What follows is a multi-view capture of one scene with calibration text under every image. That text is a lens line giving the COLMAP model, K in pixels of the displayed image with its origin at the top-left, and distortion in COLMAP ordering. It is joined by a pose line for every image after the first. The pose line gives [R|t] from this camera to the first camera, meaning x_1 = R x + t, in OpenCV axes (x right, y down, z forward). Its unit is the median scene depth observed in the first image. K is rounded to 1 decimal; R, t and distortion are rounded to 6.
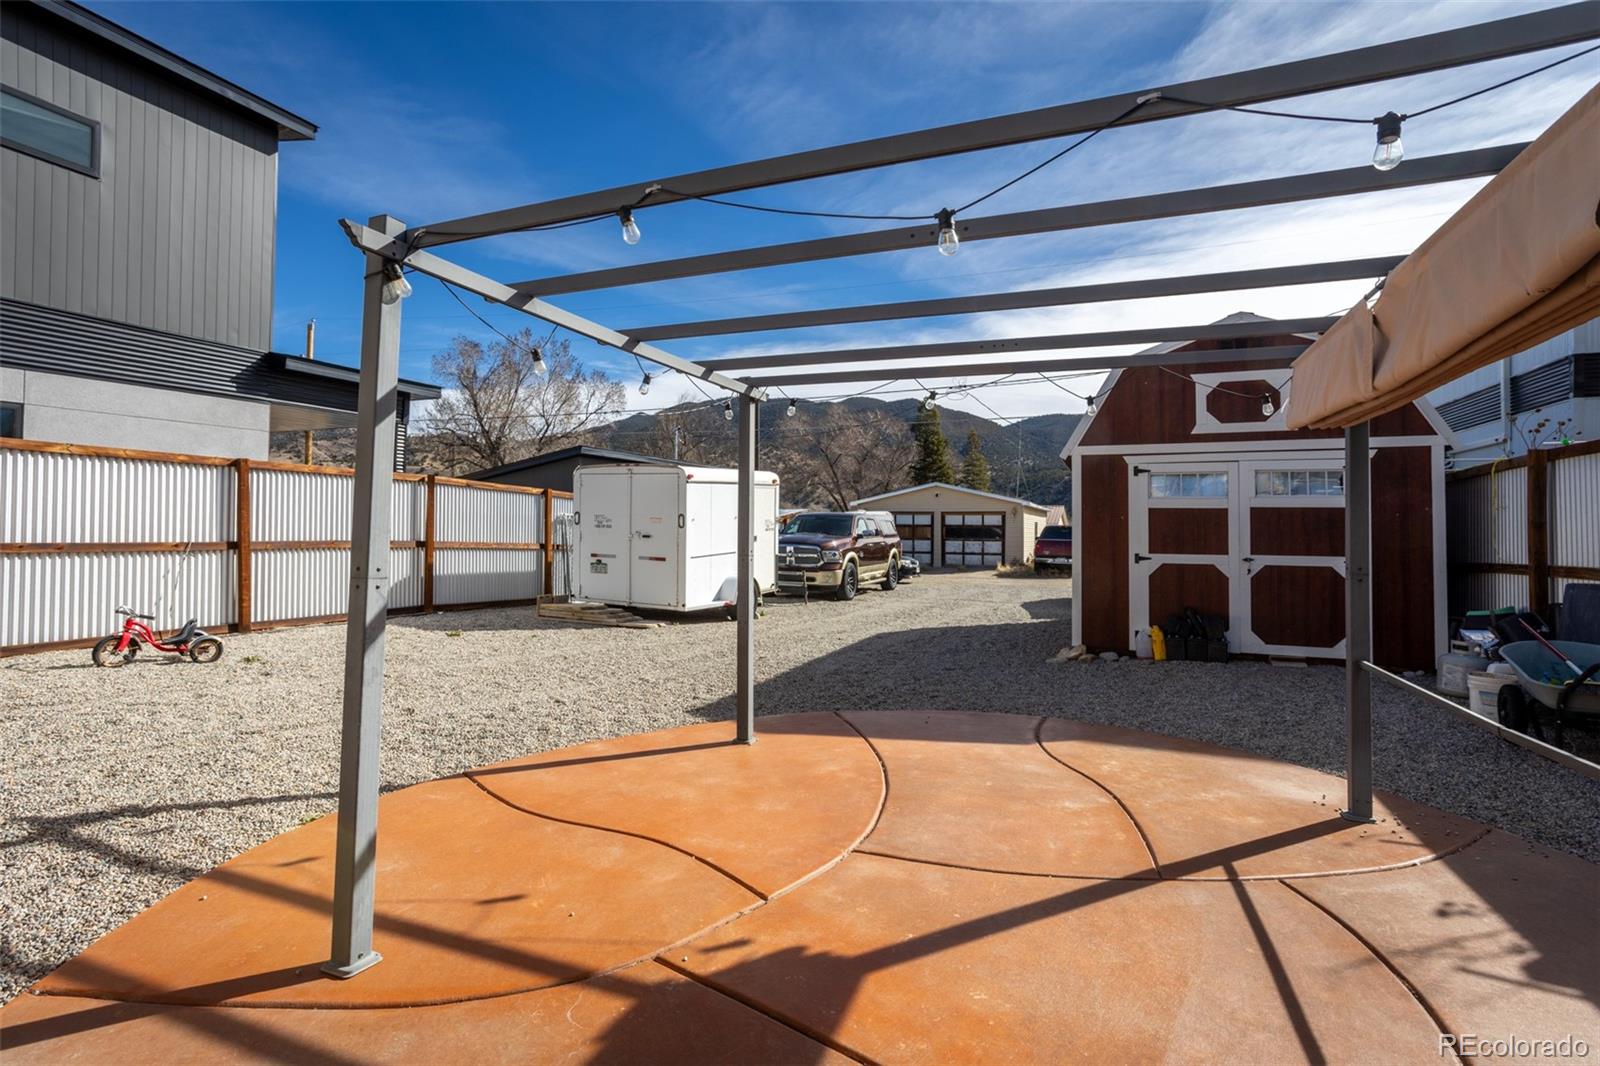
lens RADIAL K [[800.7, 0, 791.3], [0, 800.7, 497.8], [0, 0, 1]] dist [-0.043157, 0.020528]
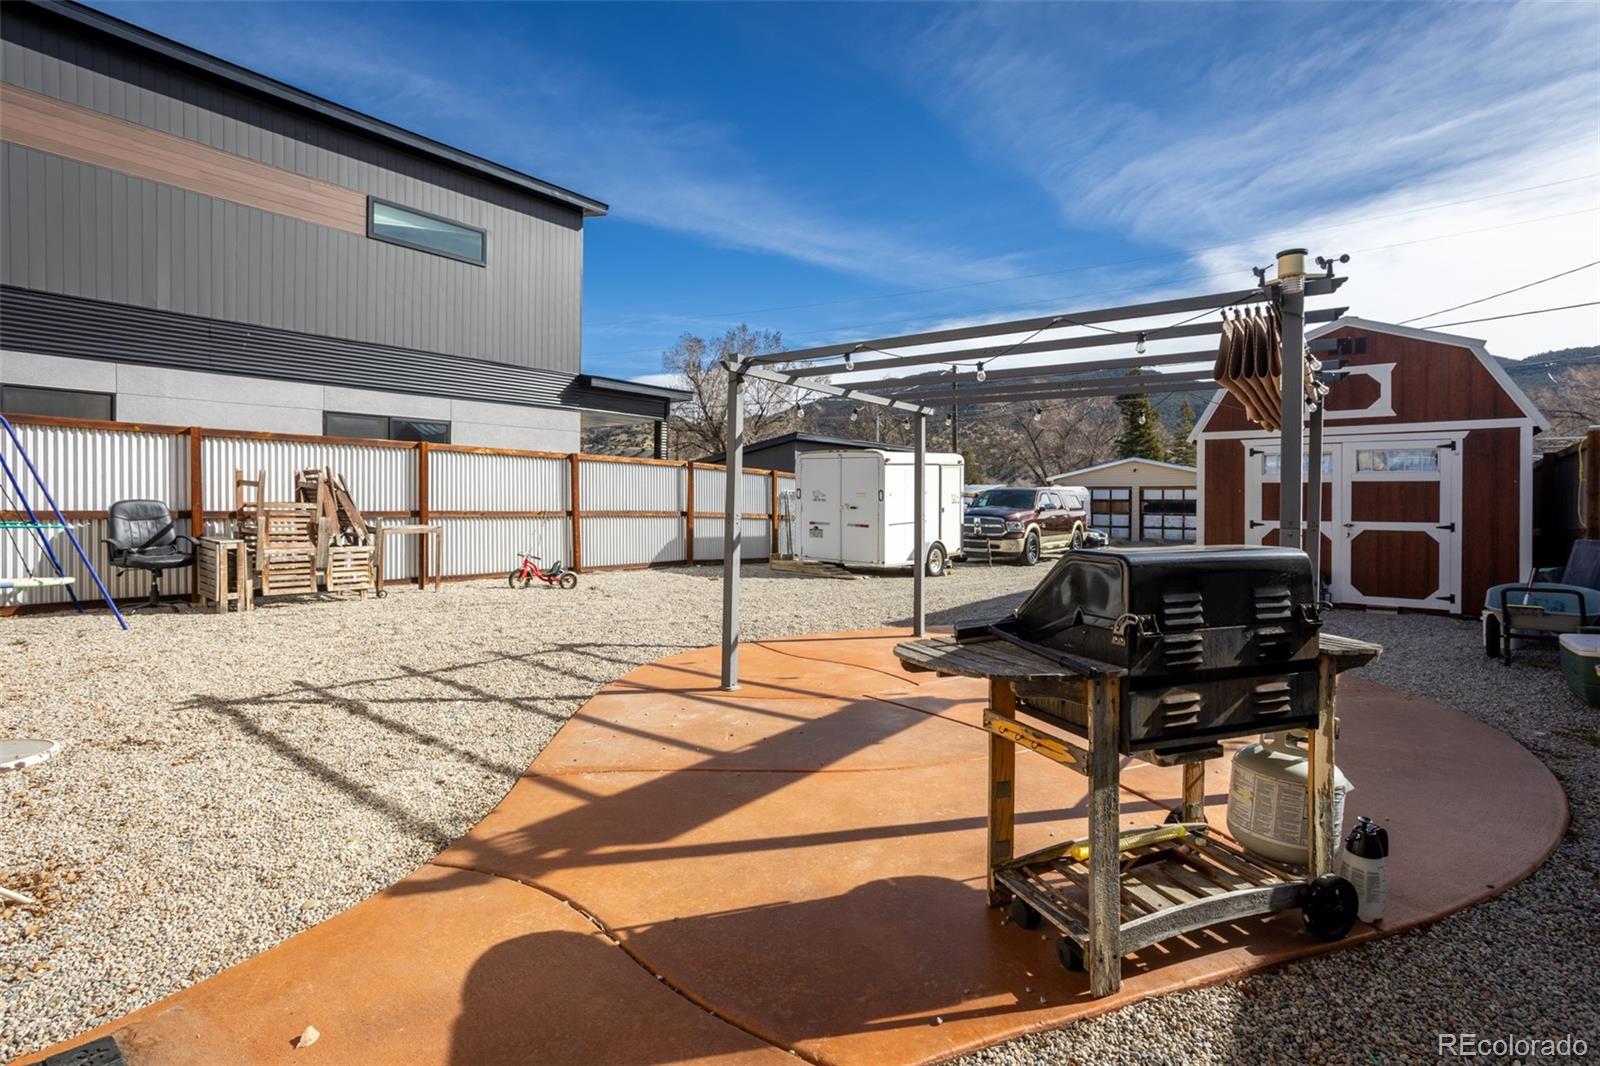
lens RADIAL K [[800.7, 0, 791.3], [0, 800.7, 497.8], [0, 0, 1]] dist [-0.043157, 0.020528]
pose [[0.968126, -0.003446, -0.250440, 0.039842], [0.010858, 0.999543, 0.028219, -0.004118], [0.250228, -0.030038, 0.967721, -0.242831]]
